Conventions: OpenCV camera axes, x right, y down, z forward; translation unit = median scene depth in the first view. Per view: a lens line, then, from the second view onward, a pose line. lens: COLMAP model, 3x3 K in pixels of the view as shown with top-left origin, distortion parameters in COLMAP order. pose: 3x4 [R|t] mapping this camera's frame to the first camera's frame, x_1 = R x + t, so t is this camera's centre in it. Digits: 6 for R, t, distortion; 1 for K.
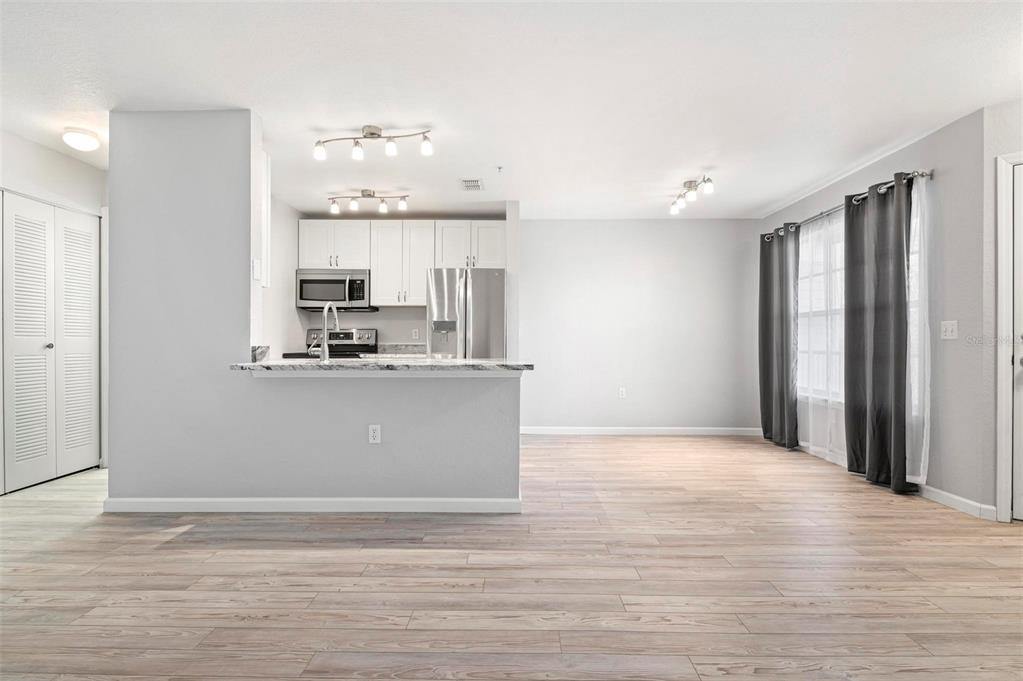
lens RADIAL K [[489.7, 0, 516.8], [0, 489.7, 343.7], [0, 0, 1]] dist [0.002419, -0.001536]
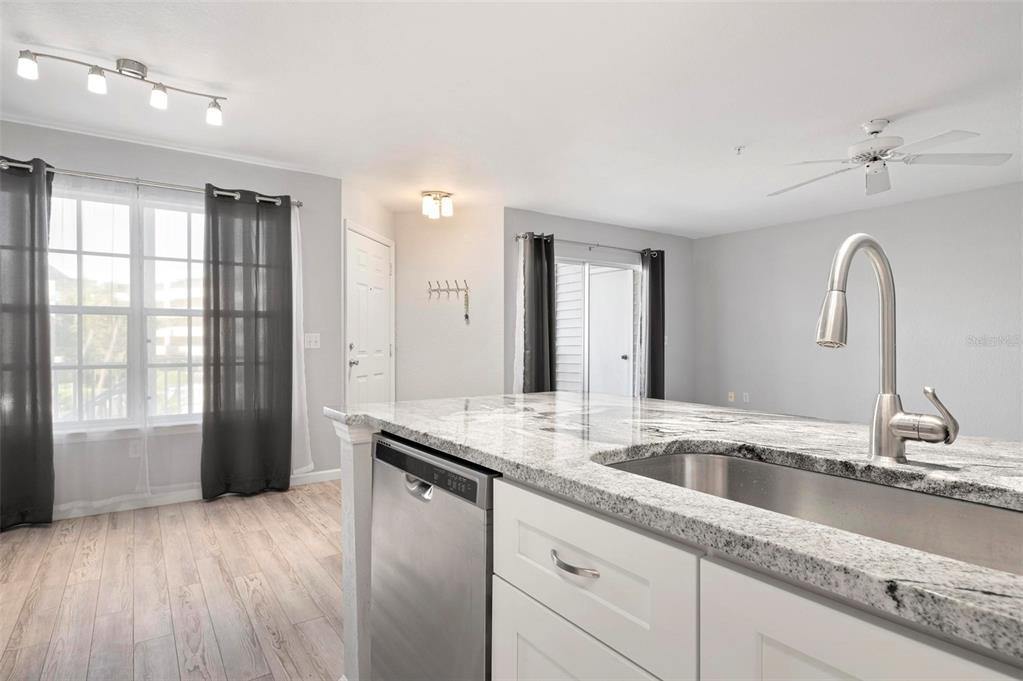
lens RADIAL K [[542.7, 0, 511.5], [0, 542.7, 340.5], [0, 0, 1]] dist [0.002924, -0.000082]
pose [[-0.574981, -0.002717, 0.818162, -0.526209], [-0.002507, 0.999996, 0.001559, -0.032128], [-0.818163, -0.001155, -0.574985, 1.374915]]
